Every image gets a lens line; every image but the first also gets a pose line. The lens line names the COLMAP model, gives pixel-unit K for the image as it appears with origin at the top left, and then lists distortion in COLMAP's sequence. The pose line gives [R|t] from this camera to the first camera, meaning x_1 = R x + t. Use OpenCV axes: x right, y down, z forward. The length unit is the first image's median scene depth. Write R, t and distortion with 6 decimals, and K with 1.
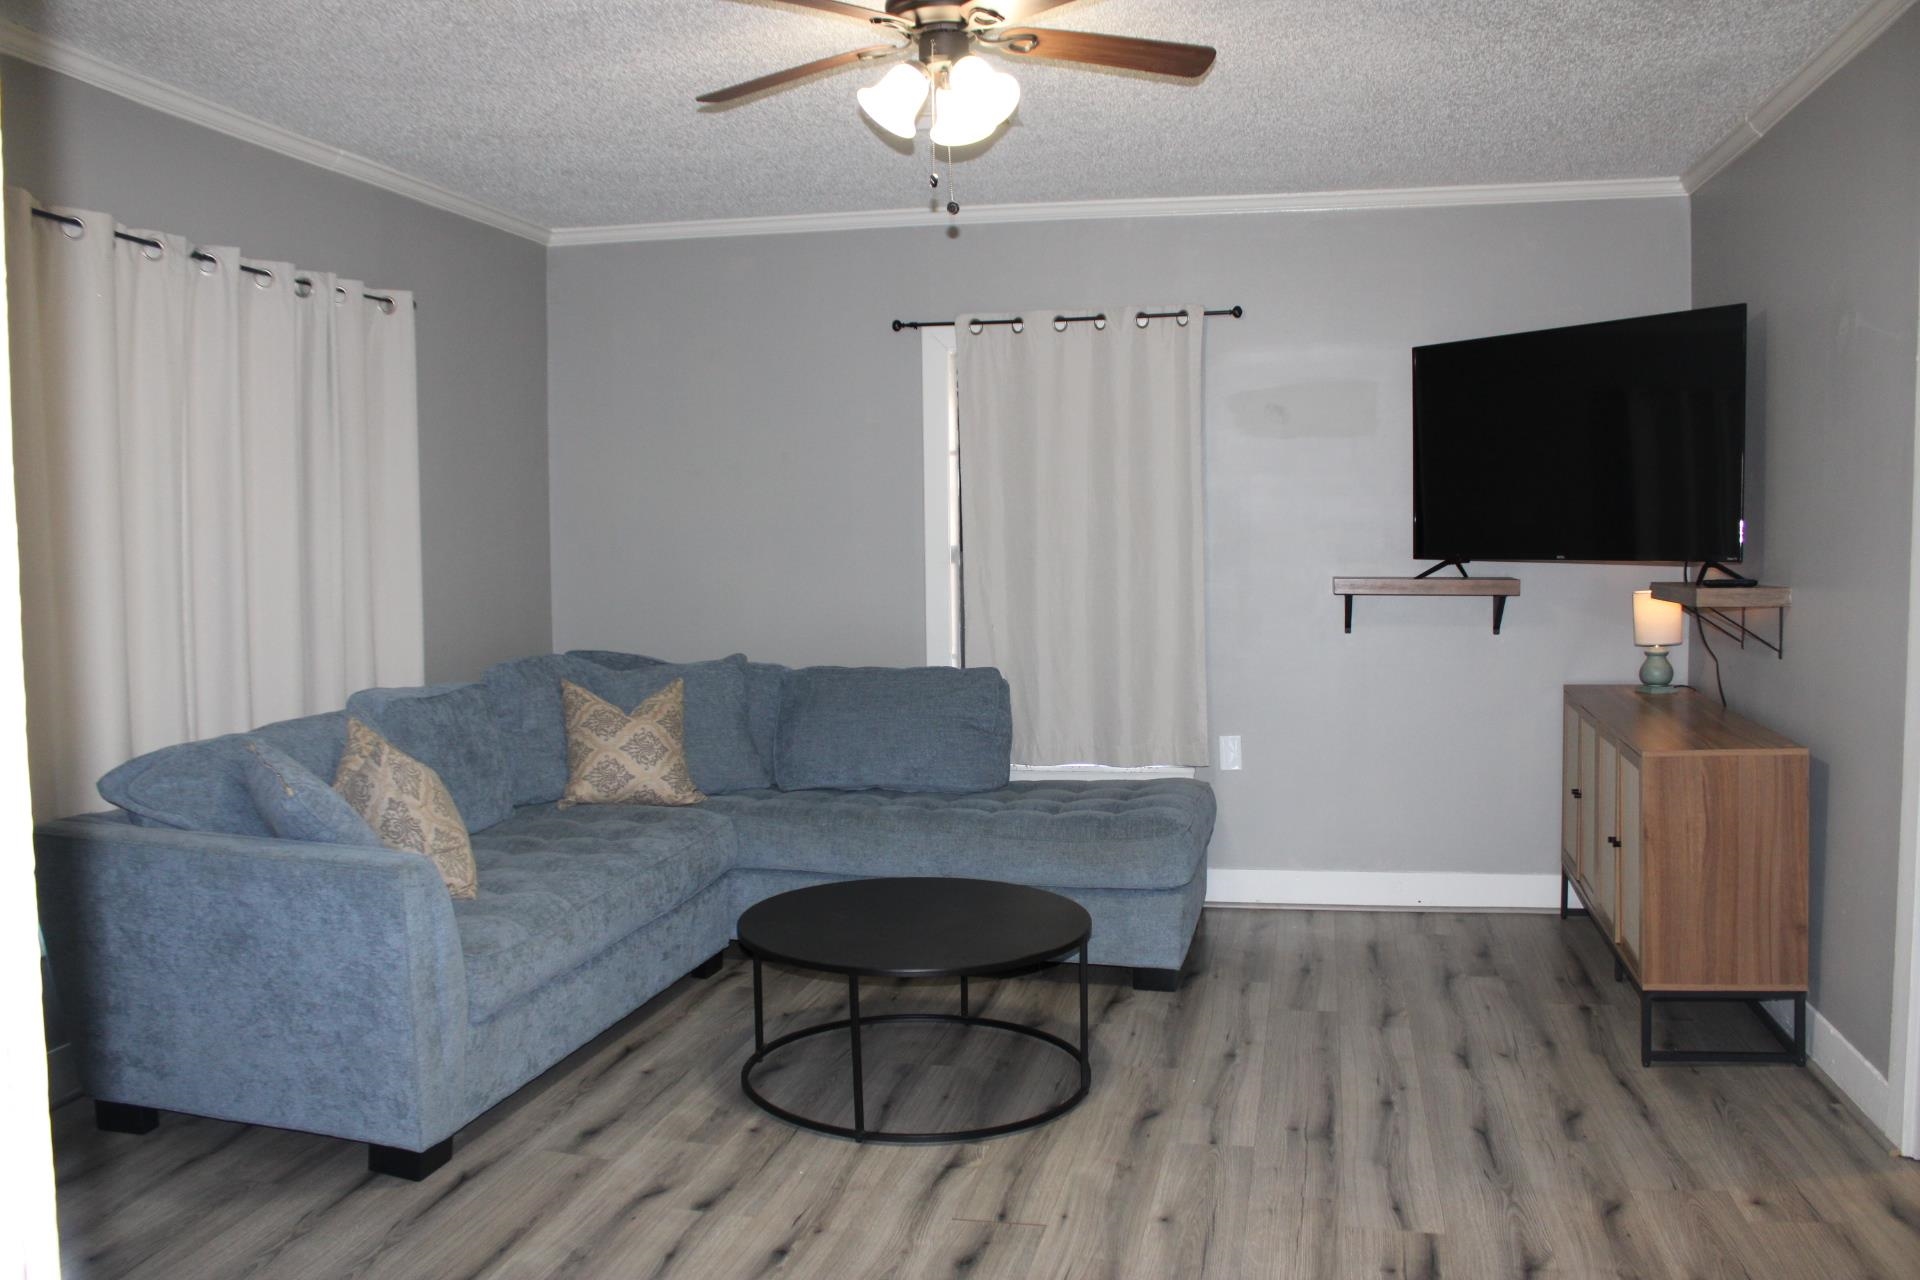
lens RADIAL K [[1613.4, 0, 966.1], [0, 1613.4, 647.0], [0, 0, 1]] dist [-0.161167, 0.146269]
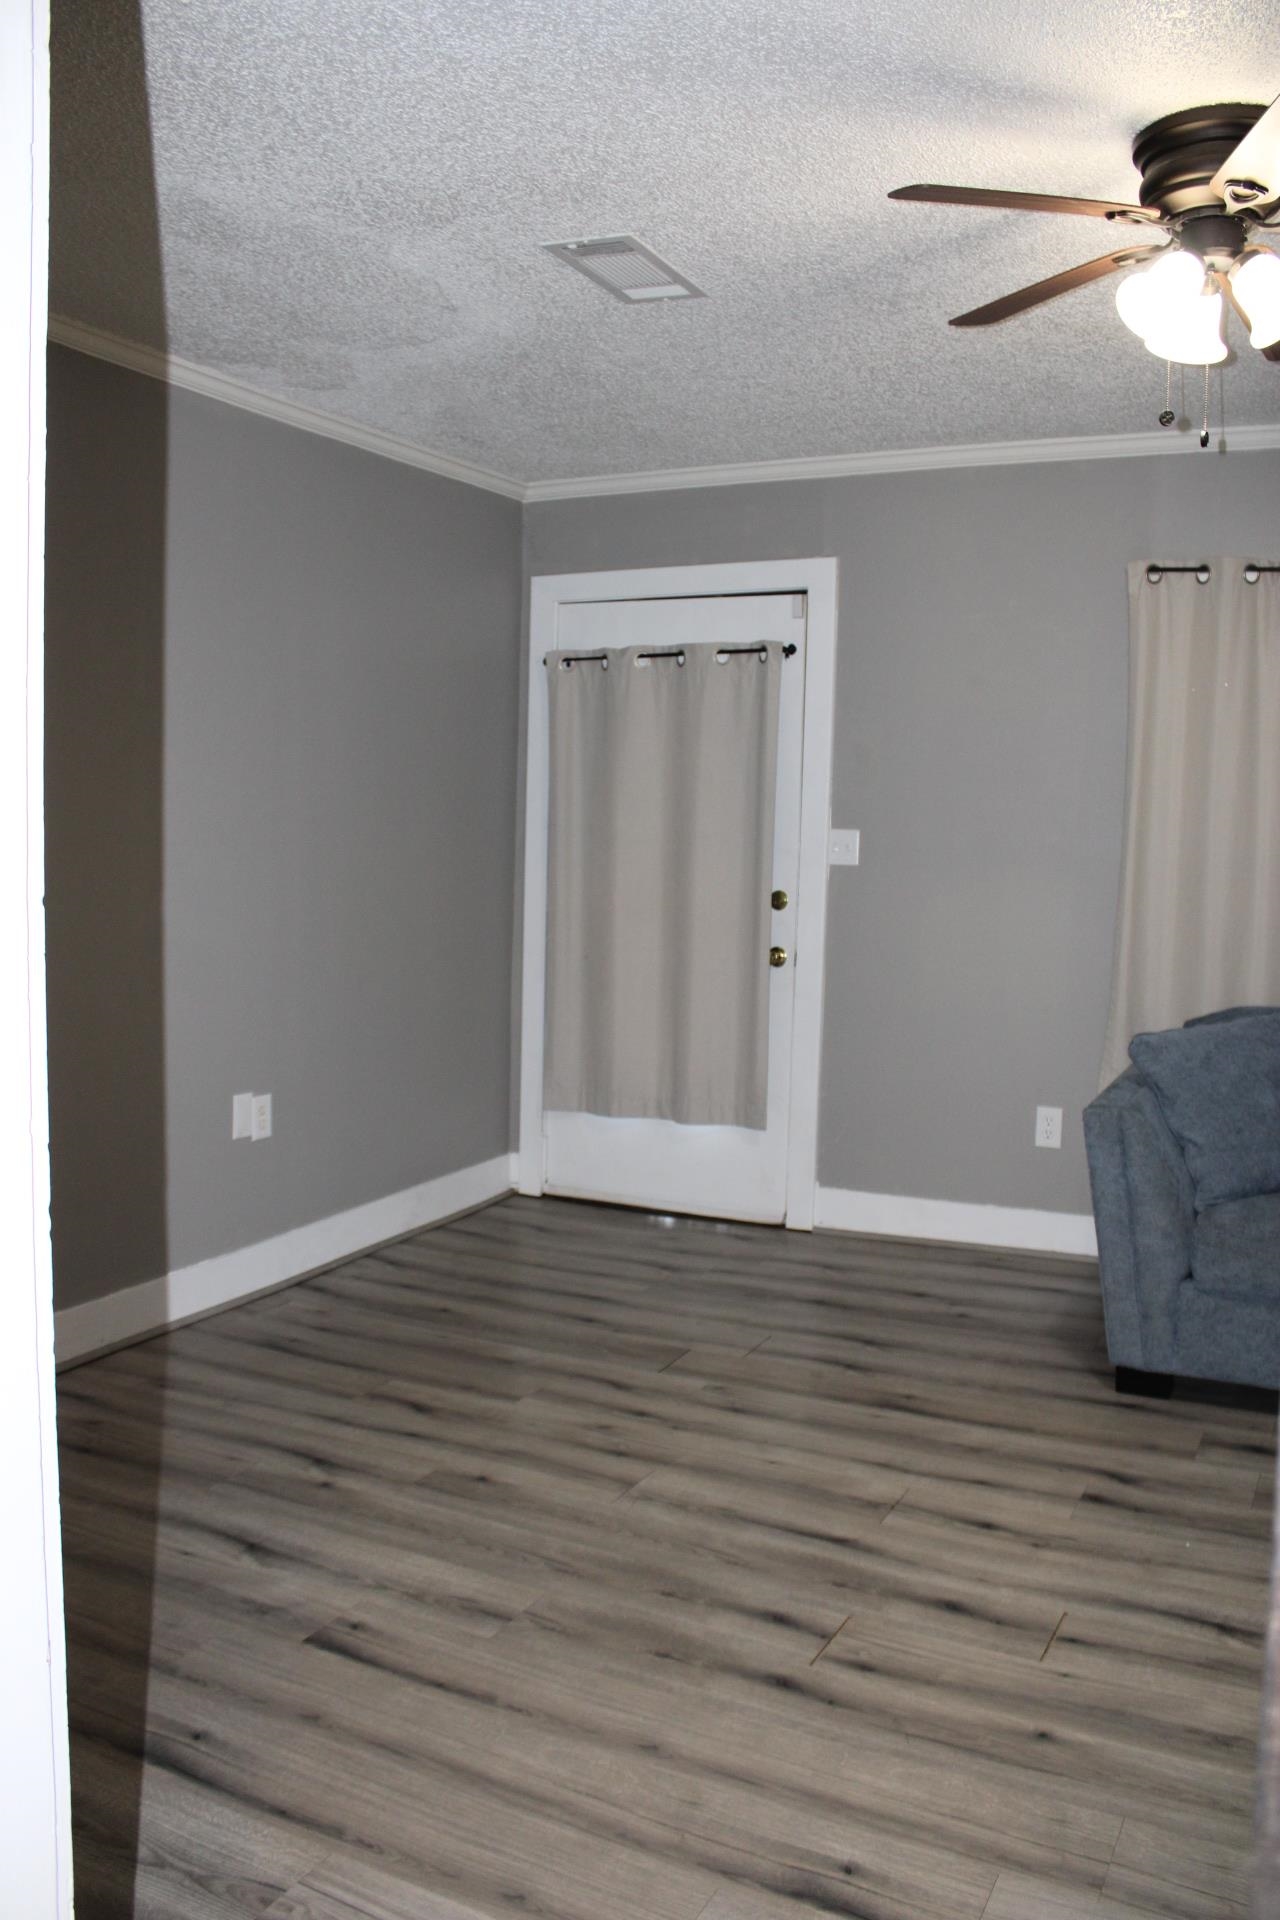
lens RADIAL K [[1613.4, 0, 652.6], [0, 1613.4, 954.1], [0, 0, 1]] dist [-0.161167, 0.146269]
pose [[-0.241283, 0.090023, -0.966270, 0.765916], [-0.081086, 0.990336, 0.112513, -0.073666], [0.967061, 0.105499, -0.231652, 0.840074]]
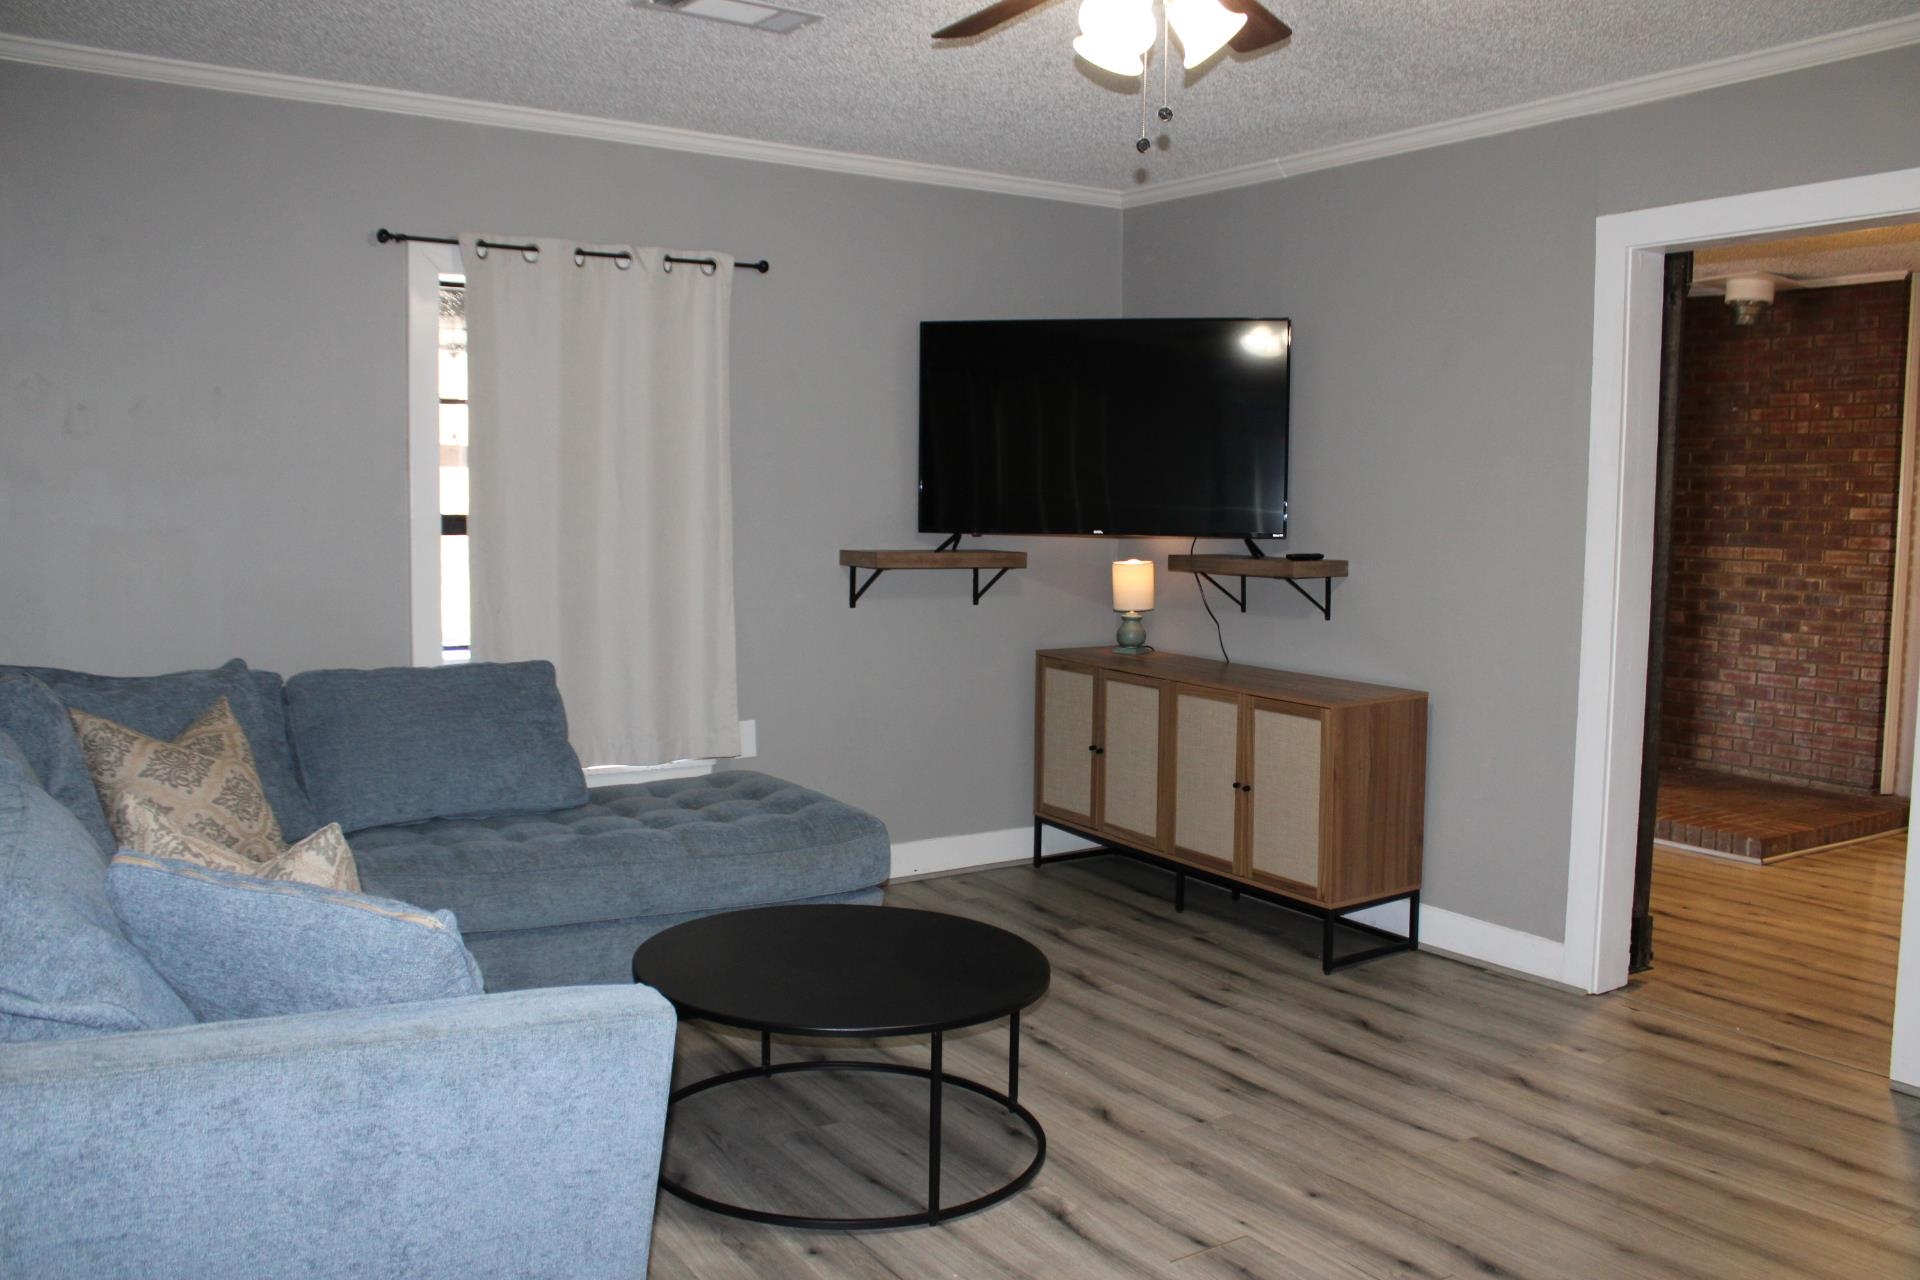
lens RADIAL K [[1613.4, 0, 966.1], [0, 1613.4, 647.0], [0, 0, 1]] dist [-0.161167, 0.146269]
pose [[0.700911, -0.044445, 0.711862, -0.649214], [0.026804, 0.998993, 0.035979, -0.027857], [-0.712745, -0.006137, 0.701397, 0.398440]]
